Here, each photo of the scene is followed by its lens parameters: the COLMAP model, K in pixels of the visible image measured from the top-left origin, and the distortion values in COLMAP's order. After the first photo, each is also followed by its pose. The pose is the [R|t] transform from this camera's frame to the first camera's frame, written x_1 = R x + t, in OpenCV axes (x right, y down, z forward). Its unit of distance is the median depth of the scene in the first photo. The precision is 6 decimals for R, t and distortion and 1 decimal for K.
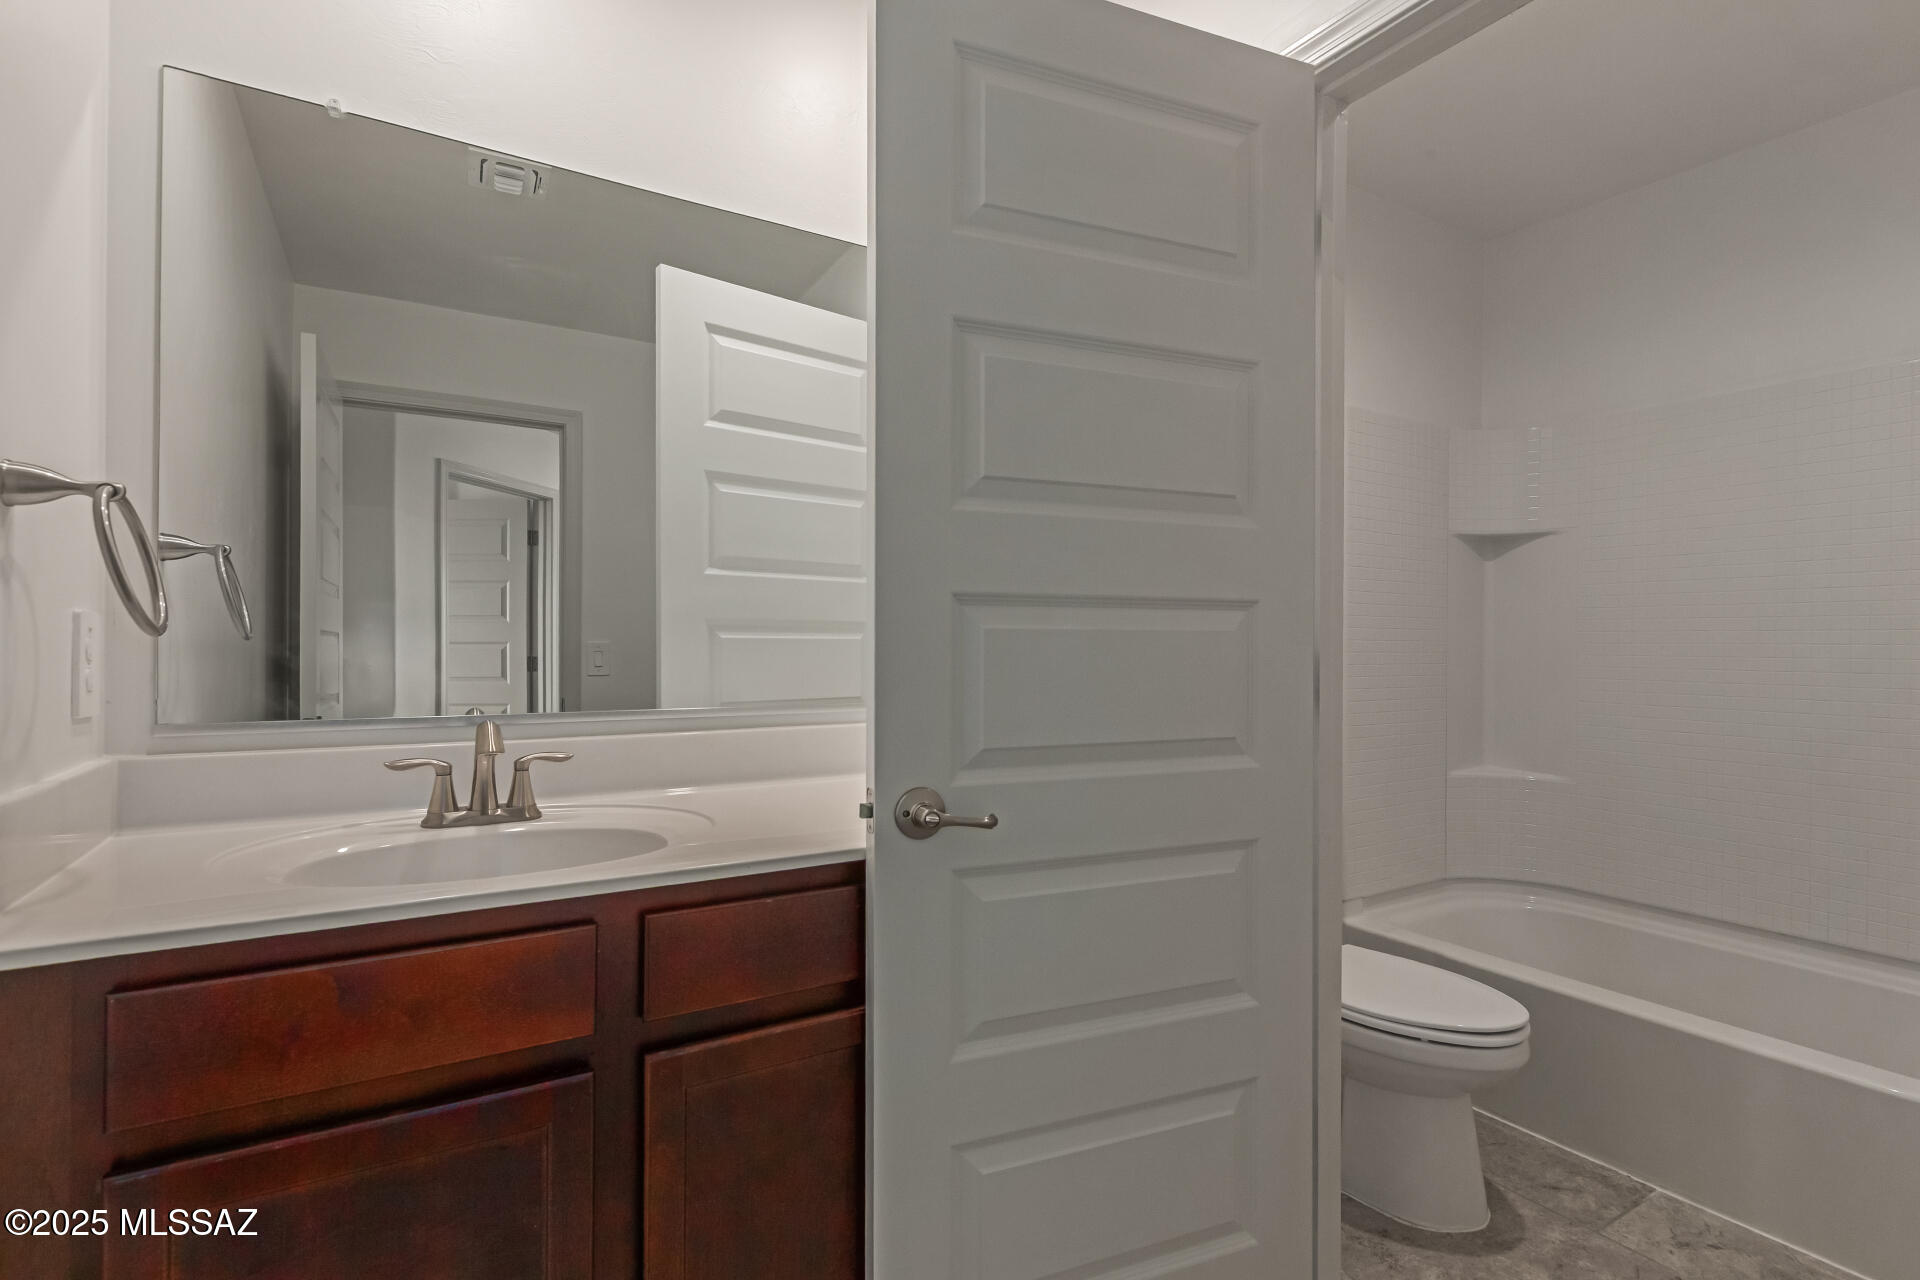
lens RADIAL K [[889.4, 0, 968.6], [0, 889.4, 634.2], [0, 0, 1]] dist [0.004083, 0.000474]
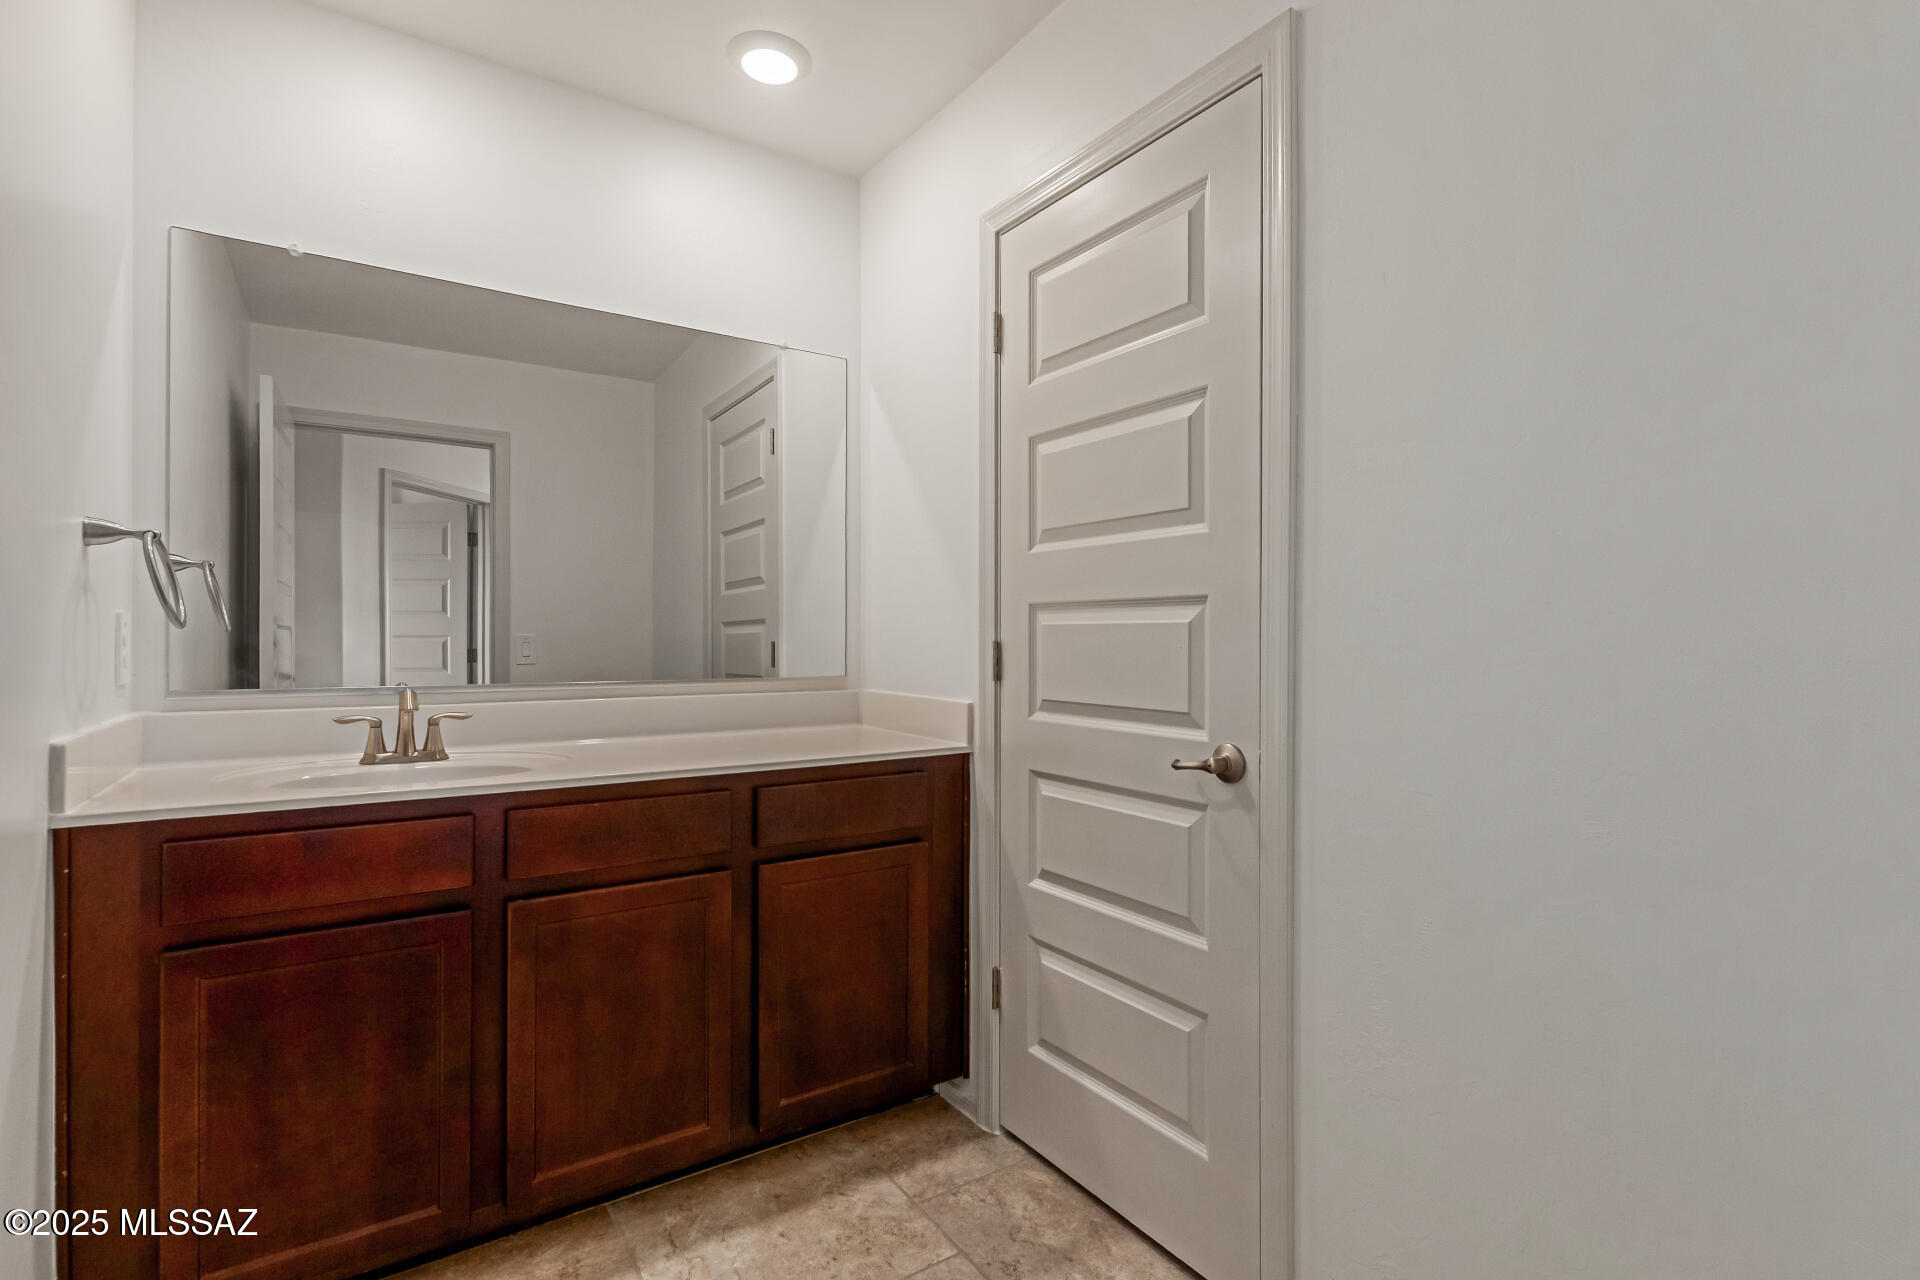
lens RADIAL K [[889.4, 0, 963.7], [0, 889.4, 632.9], [0, 0, 1]] dist [0.004083, 0.000474]
pose [[0.999362, 0.000335, 0.035724, 0.283499], [-0.000518, 0.999987, 0.005102, 0.000829], [-0.035722, -0.005117, 0.999349, -0.431625]]
